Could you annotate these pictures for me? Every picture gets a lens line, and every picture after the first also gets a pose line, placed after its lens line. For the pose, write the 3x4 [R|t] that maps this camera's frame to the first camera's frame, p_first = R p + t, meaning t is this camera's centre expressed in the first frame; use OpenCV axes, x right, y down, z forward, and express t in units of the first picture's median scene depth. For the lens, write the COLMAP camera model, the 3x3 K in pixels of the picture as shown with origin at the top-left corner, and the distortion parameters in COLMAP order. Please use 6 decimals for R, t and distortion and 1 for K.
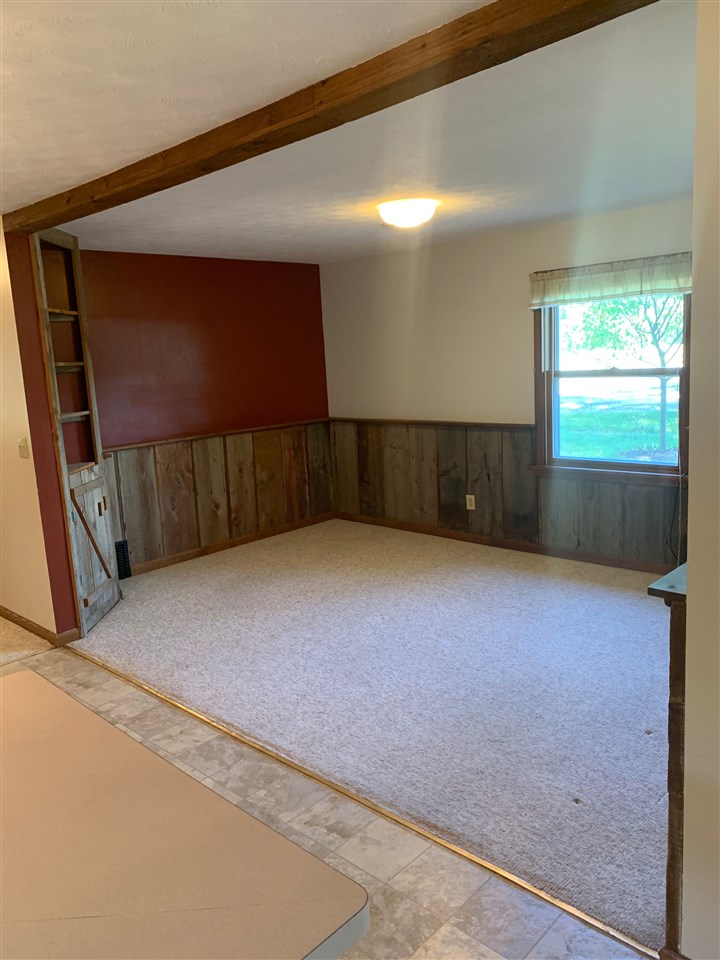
lens RADIAL K [[720.7, 0, 368.9], [0, 720.7, 477.4], [0, 0, 1]] dist [0.117313, -0.260608]
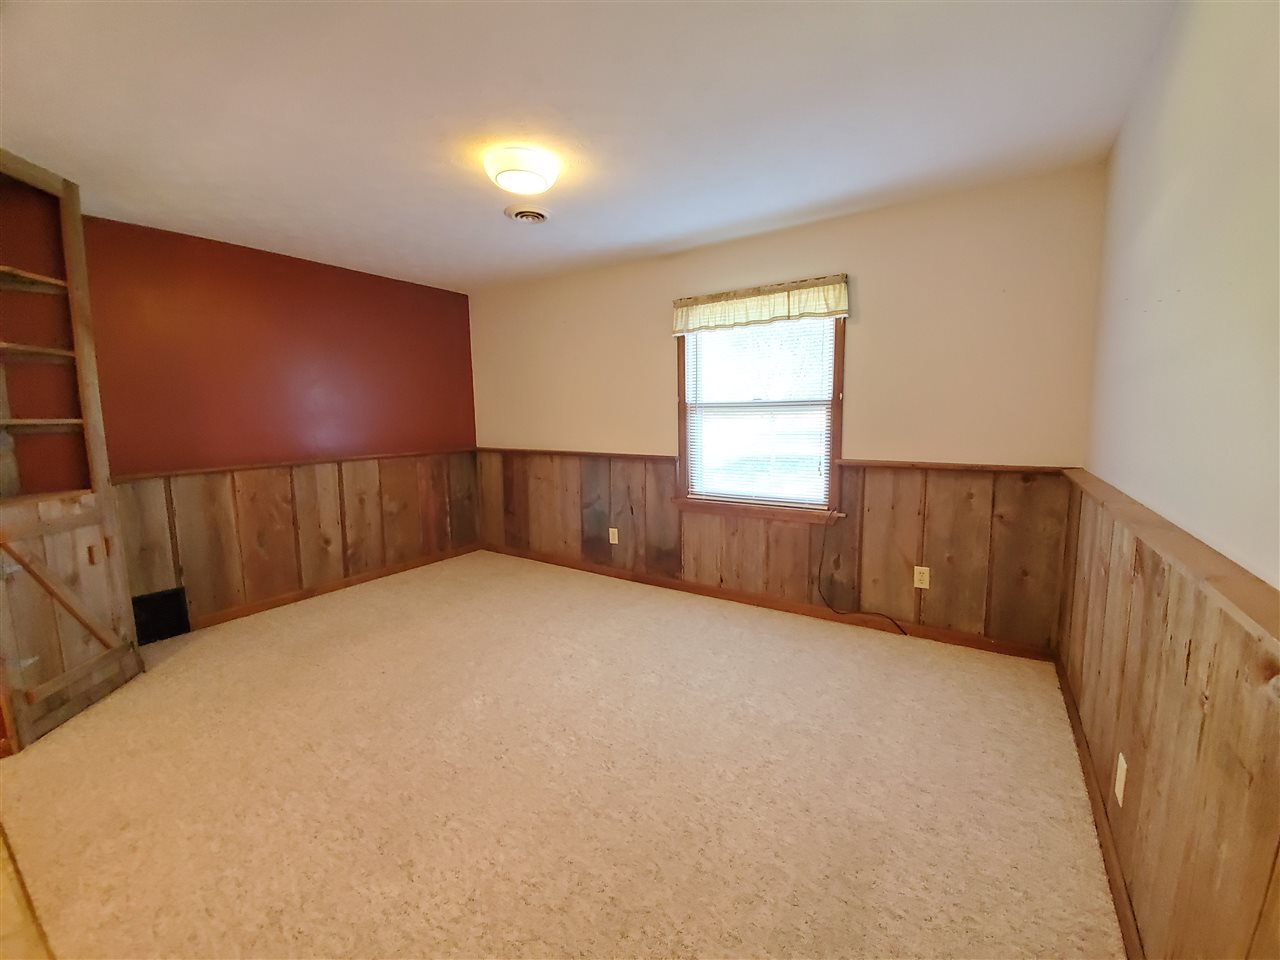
lens RADIAL K [[505.8, 0, 658.5], [0, 505.8, 472.4], [0, 0, 1]] dist [0.019345, -0.019320]
pose [[0.980889, 0.019050, 0.193635, 0.066978], [-0.007273, 0.998090, -0.061349, -0.009395], [-0.194434, 0.058768, 0.979154, 0.318388]]
